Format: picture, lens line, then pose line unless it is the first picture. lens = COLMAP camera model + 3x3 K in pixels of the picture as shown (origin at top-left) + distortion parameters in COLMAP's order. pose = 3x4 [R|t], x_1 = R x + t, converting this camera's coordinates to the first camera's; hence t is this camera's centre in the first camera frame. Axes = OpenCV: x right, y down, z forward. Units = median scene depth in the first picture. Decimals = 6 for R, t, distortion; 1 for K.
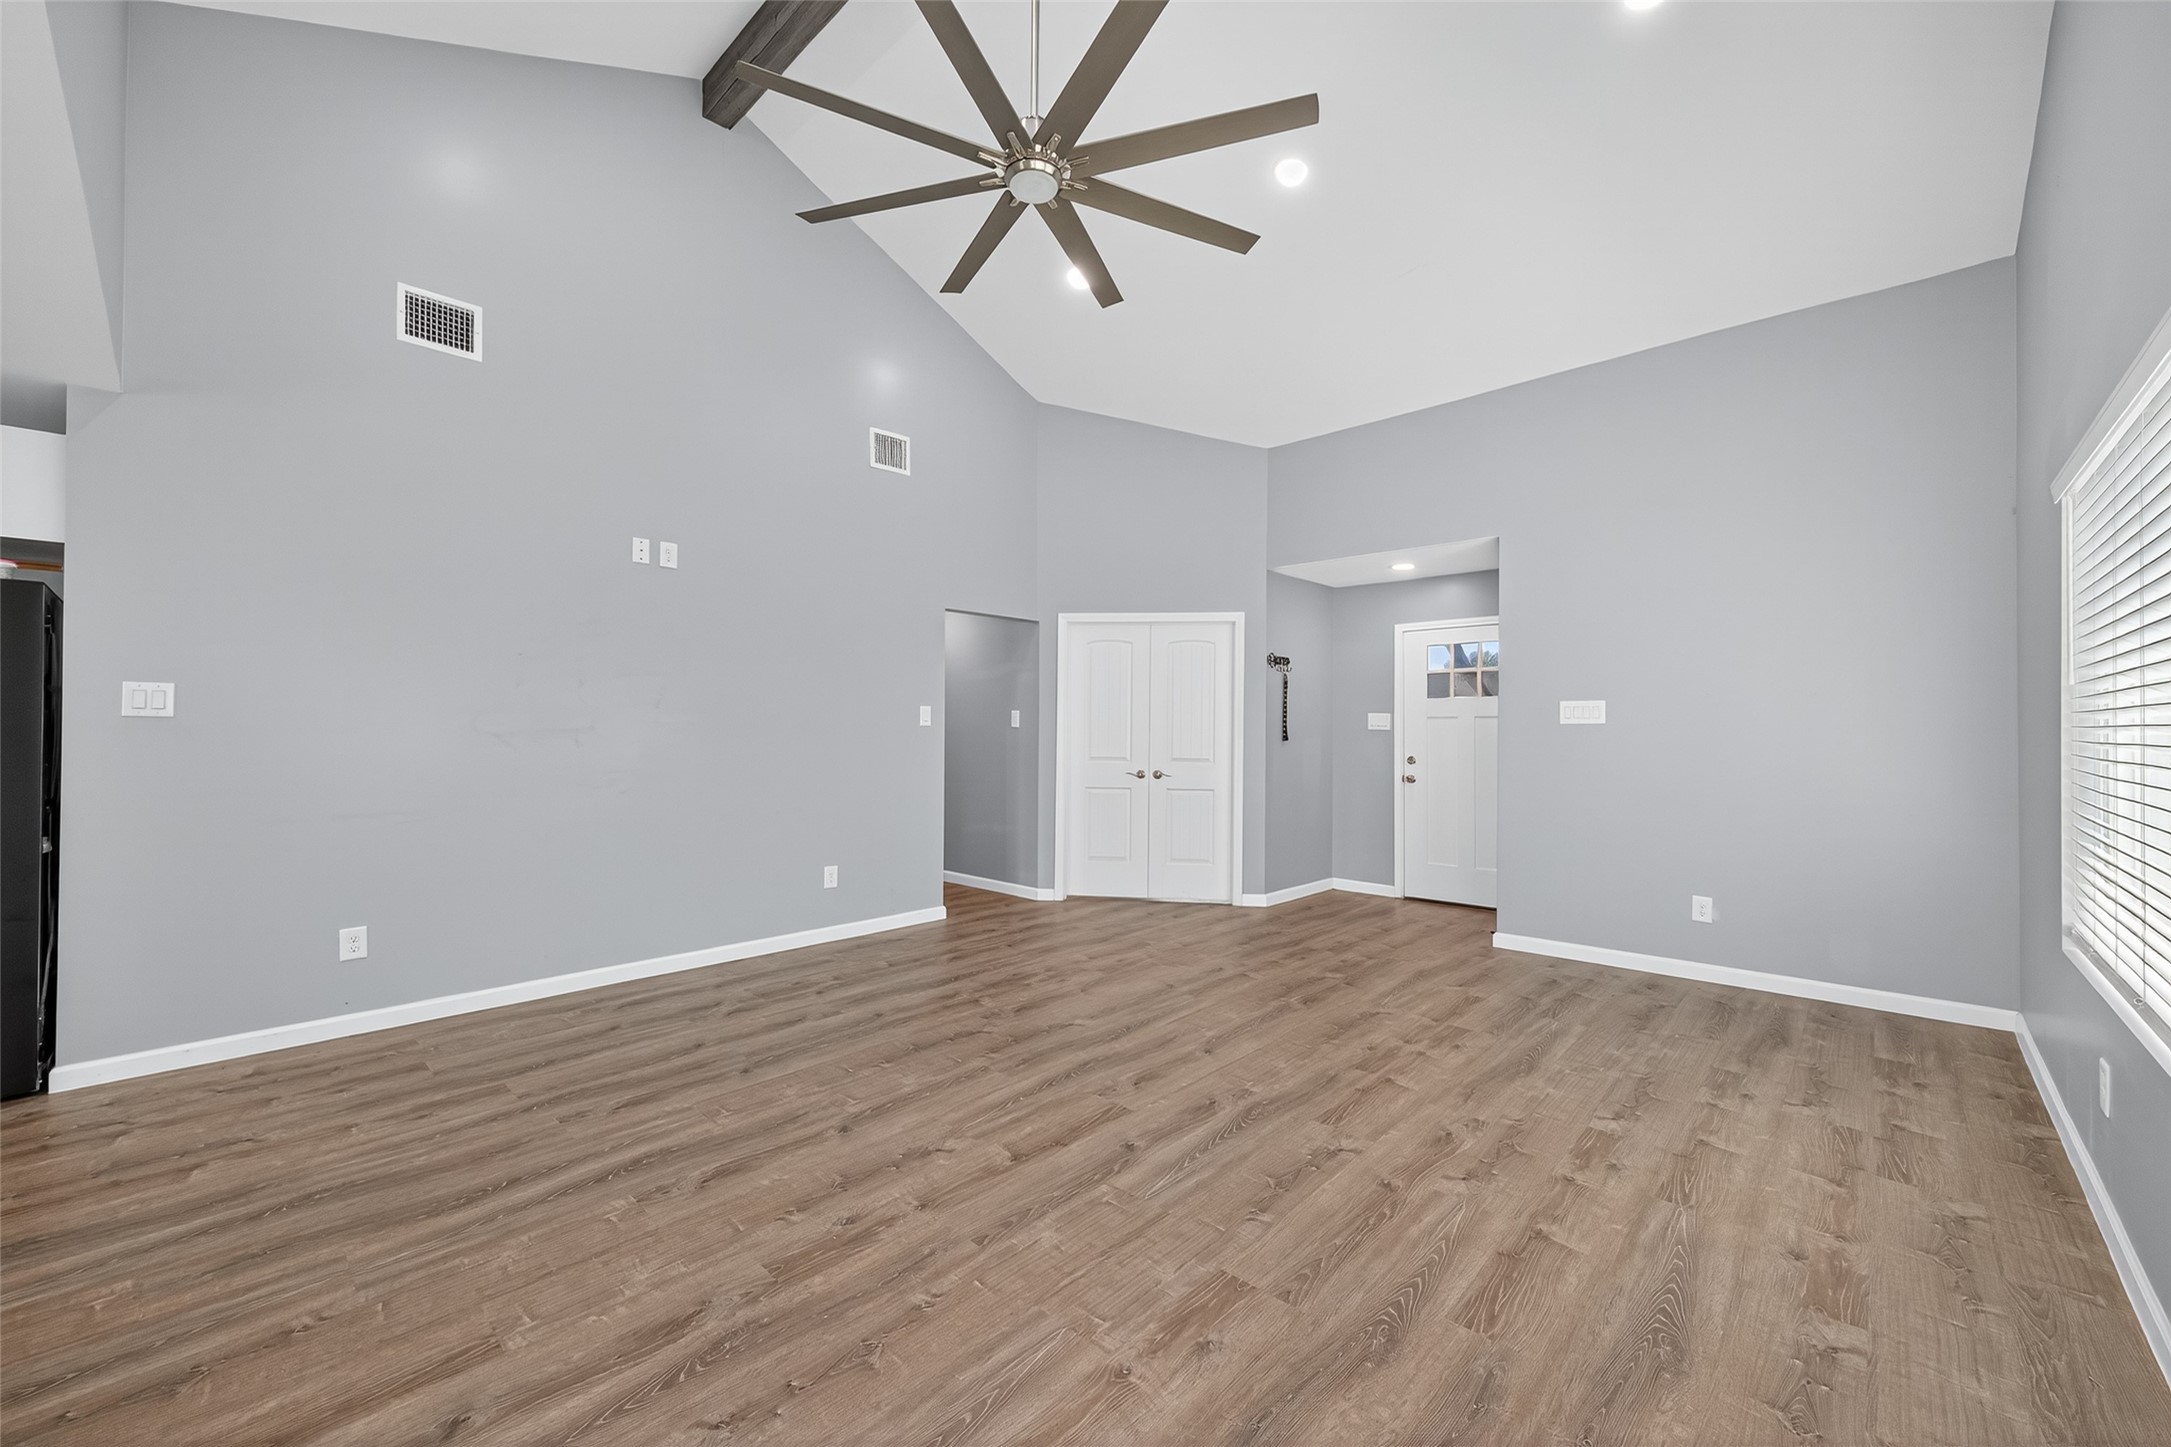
lens RADIAL K [[841.3, 0, 1088.0], [0, 841.3, 726.7], [0, 0, 1]] dist [0.008289, -0.000564]
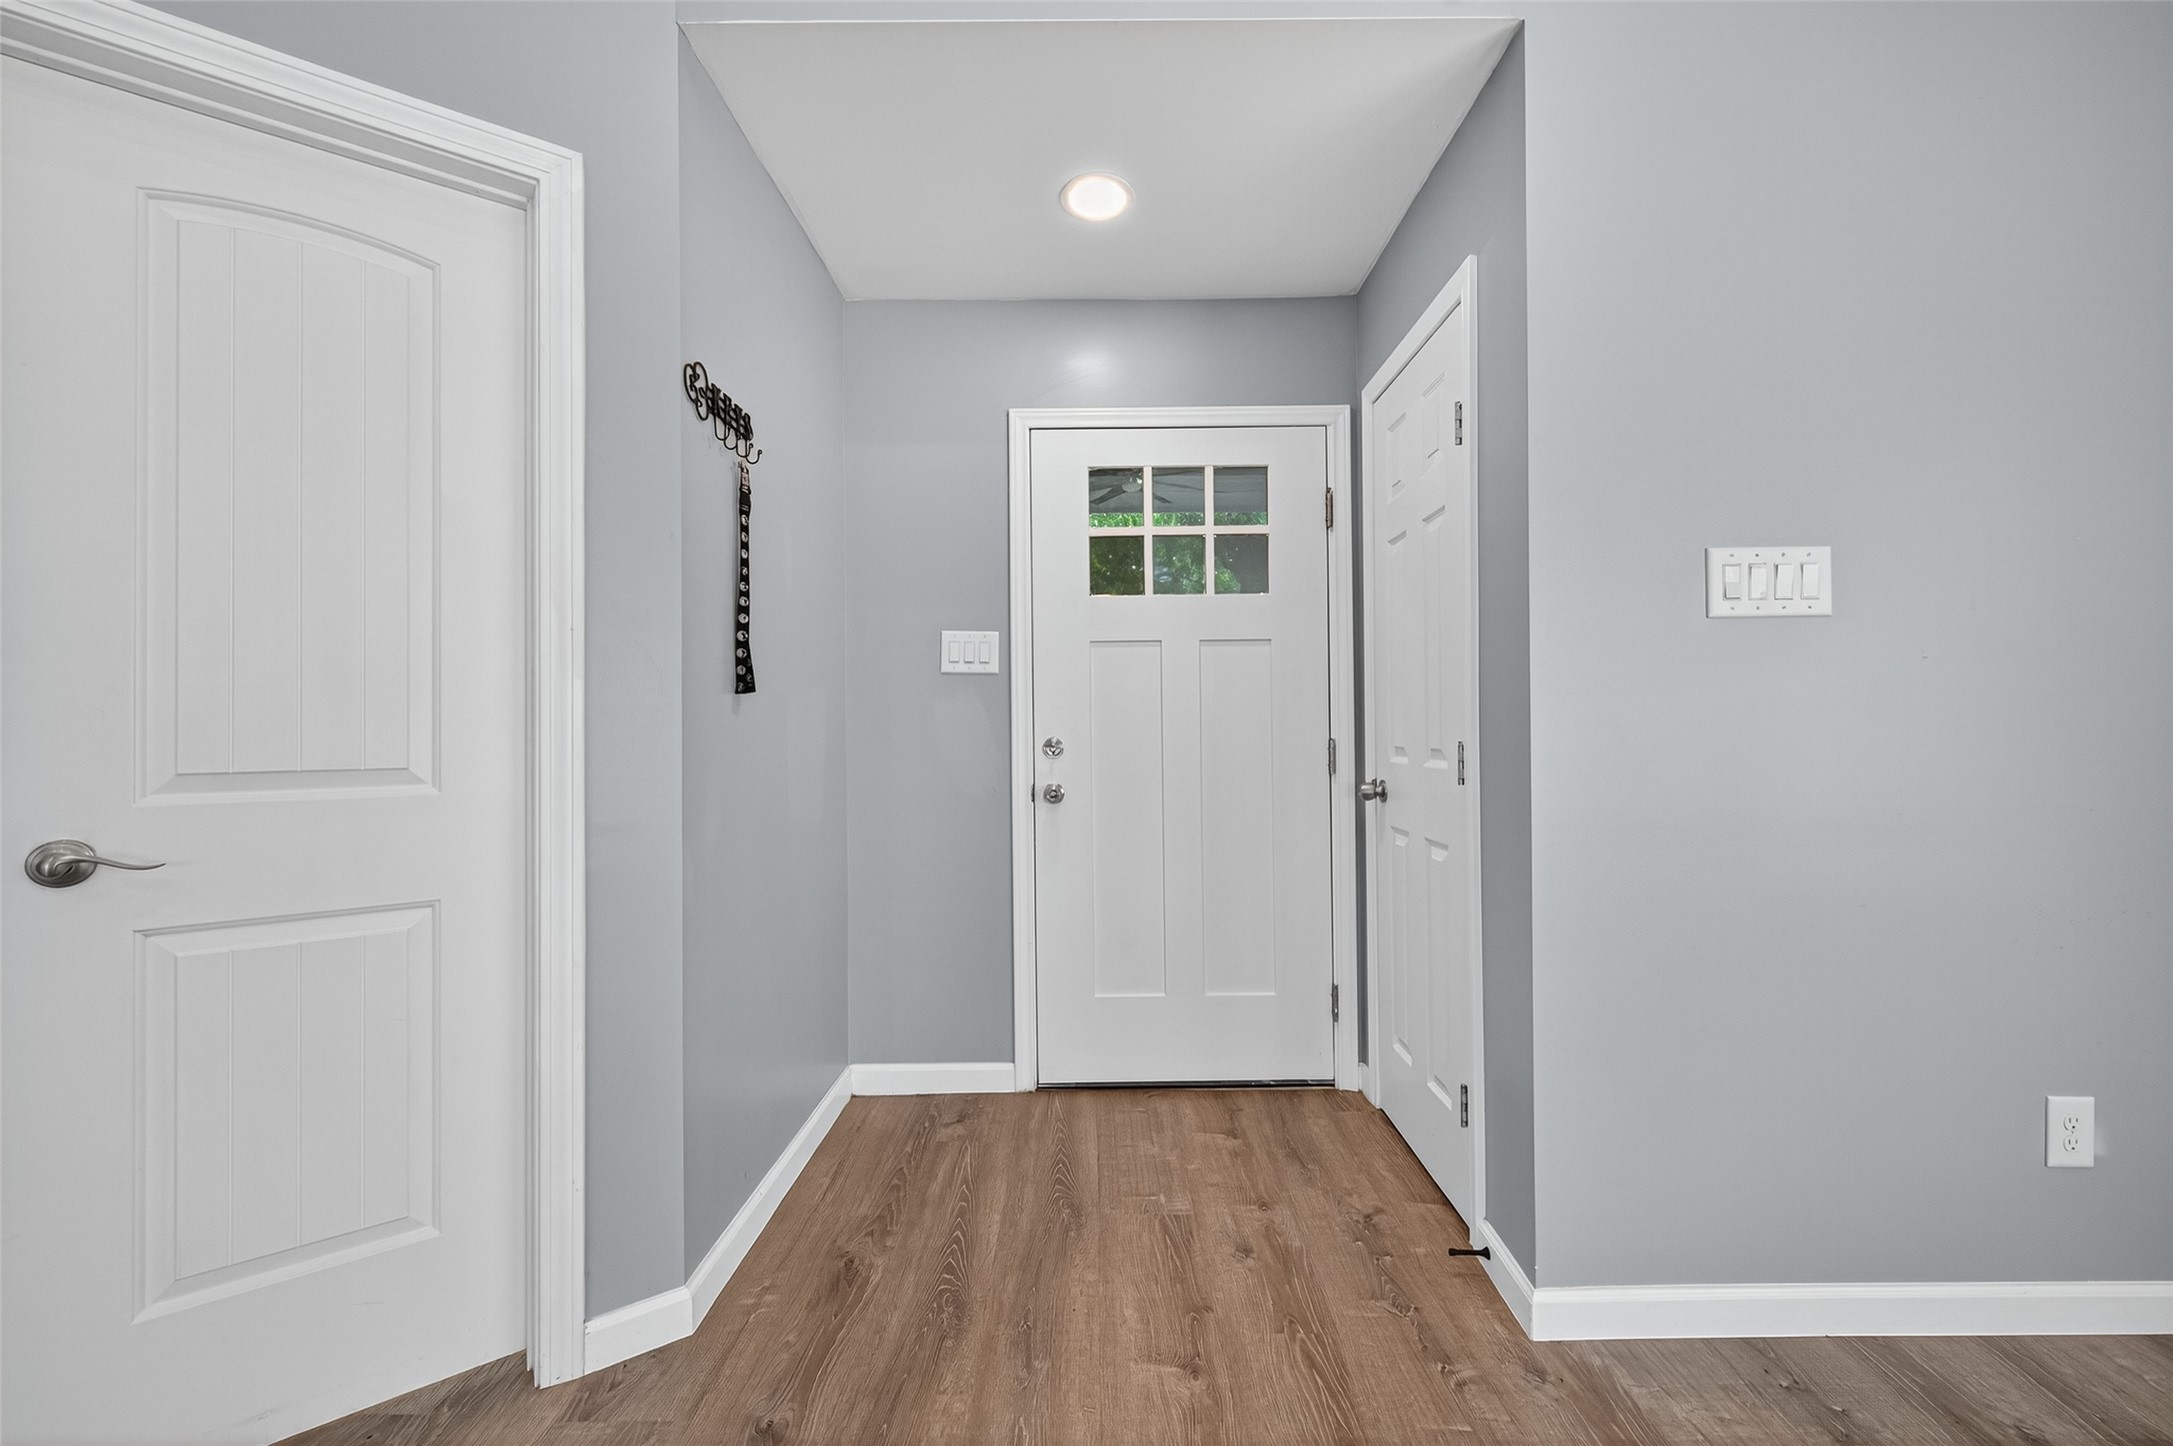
lens RADIAL K [[842.1, 0, 1089.0], [0, 842.1, 726.2], [0, 0, 1]] dist [0.008289, -0.000564]
pose [[0.731496, -0.010985, 0.681758, 0.177052], [0.005258, 0.999931, 0.010470, 0.037854], [-0.681826, -0.004074, 0.731503, 1.024277]]
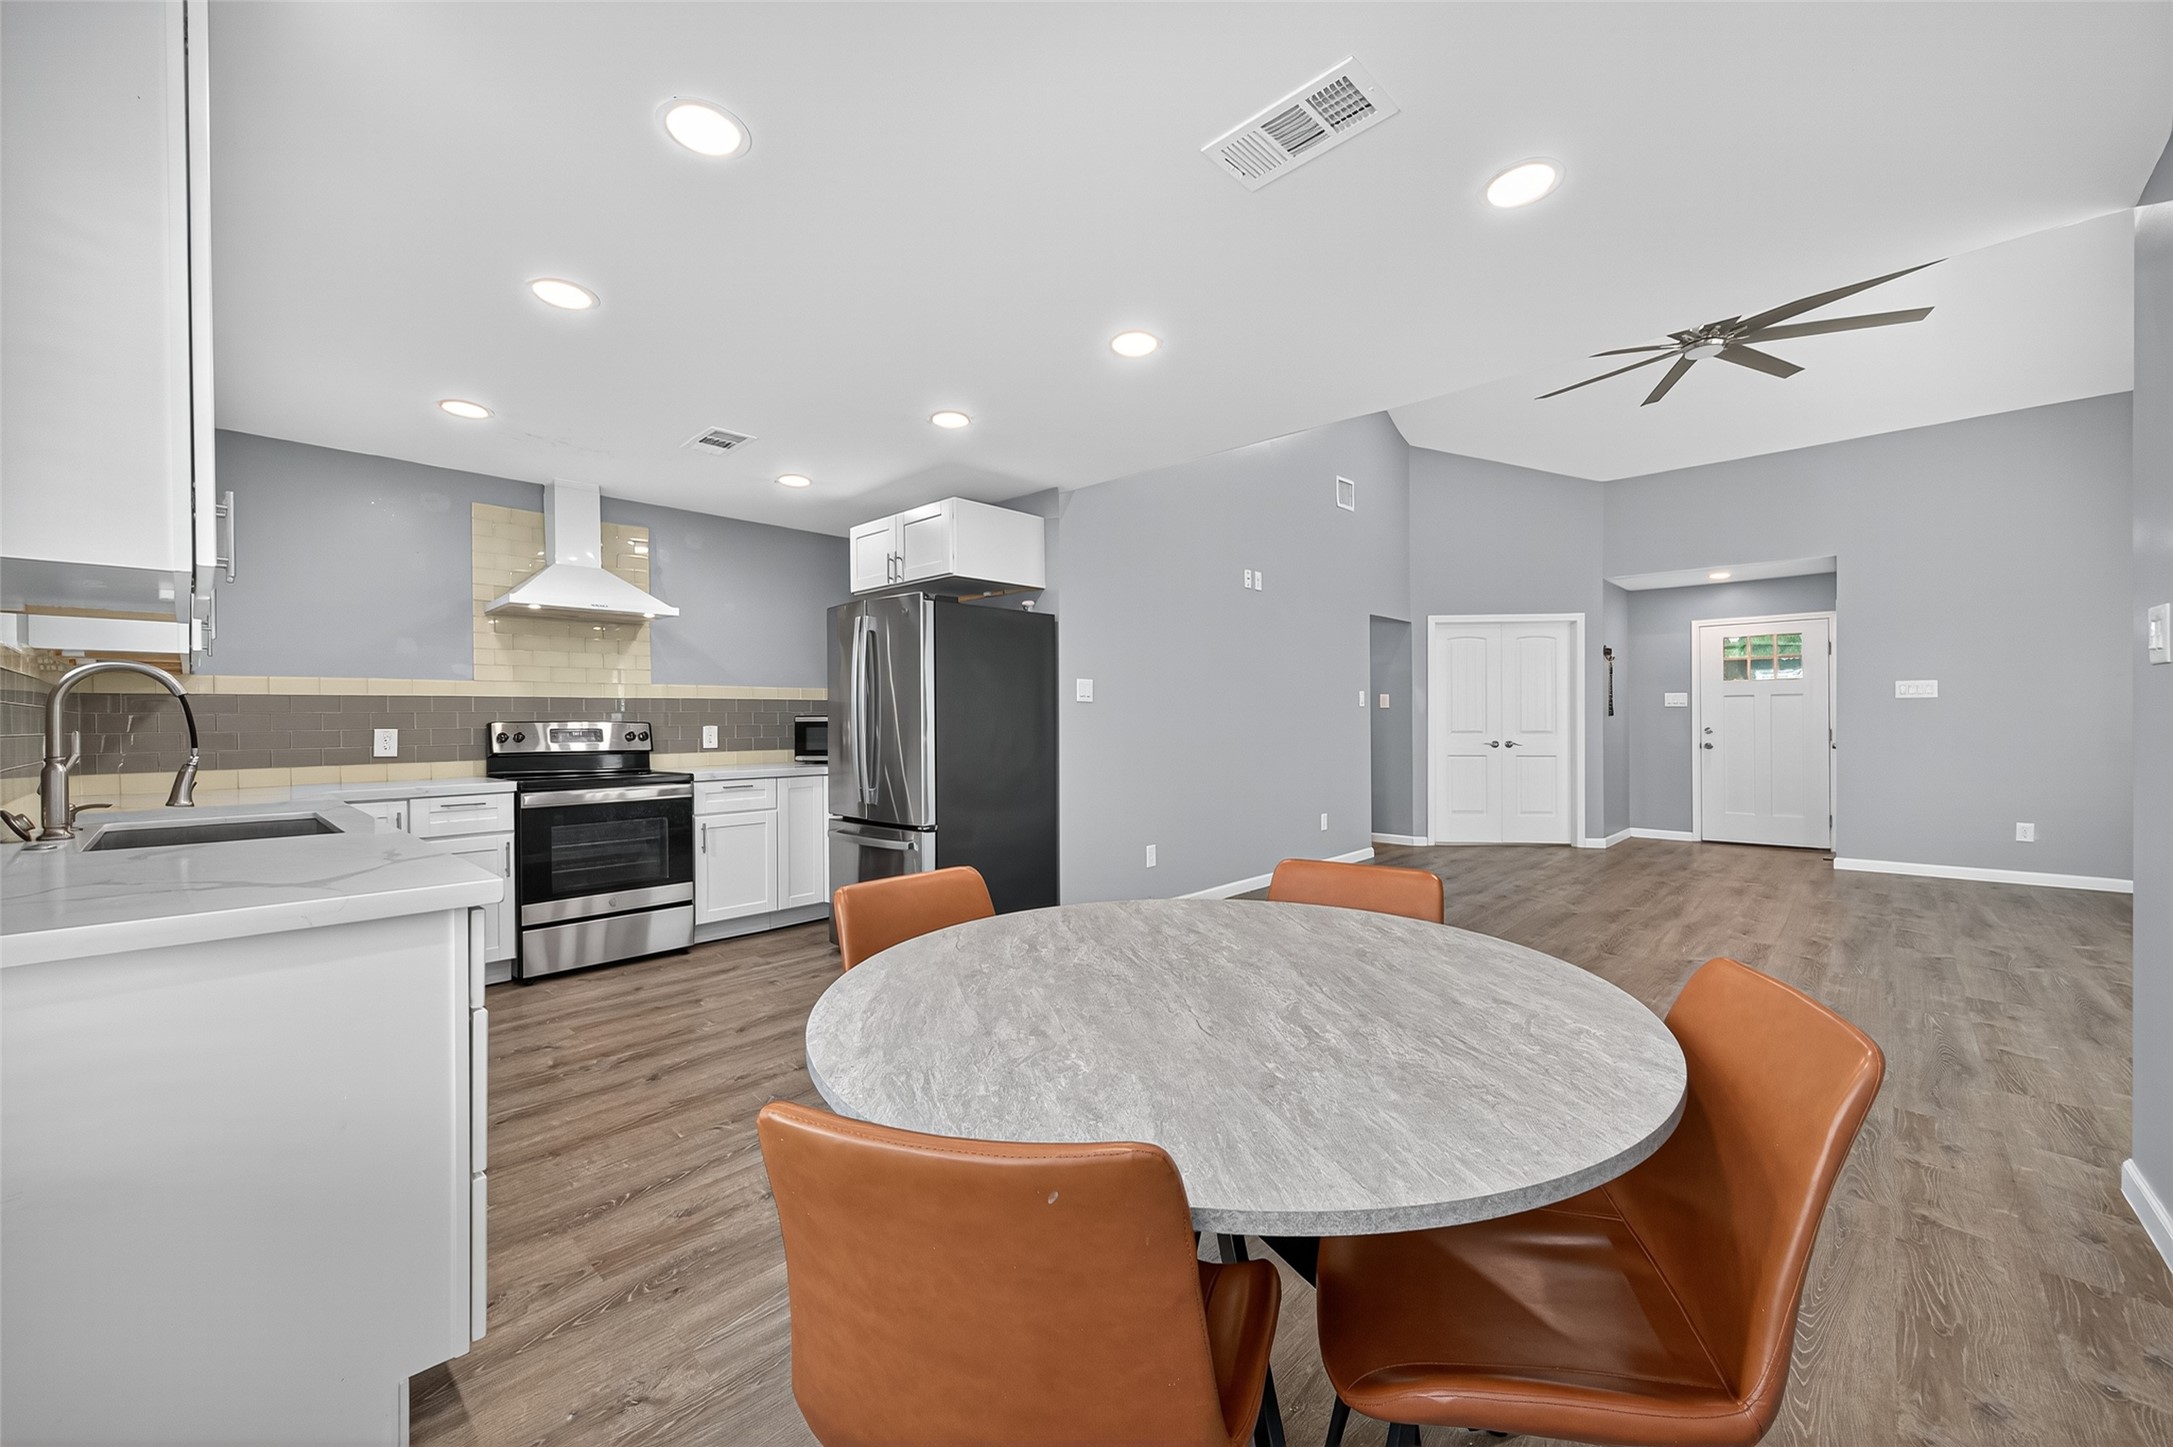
lens RADIAL K [[834.6, 0, 1082.3], [0, 834.6, 722.5], [0, 0, 1]] dist [-0.006885, -0.000139]
pose [[0.999849, -0.012005, -0.012597, -0.776591], [0.012119, 0.999886, 0.008983, 0.008679], [0.012488, -0.009134, 0.999880, -0.351367]]
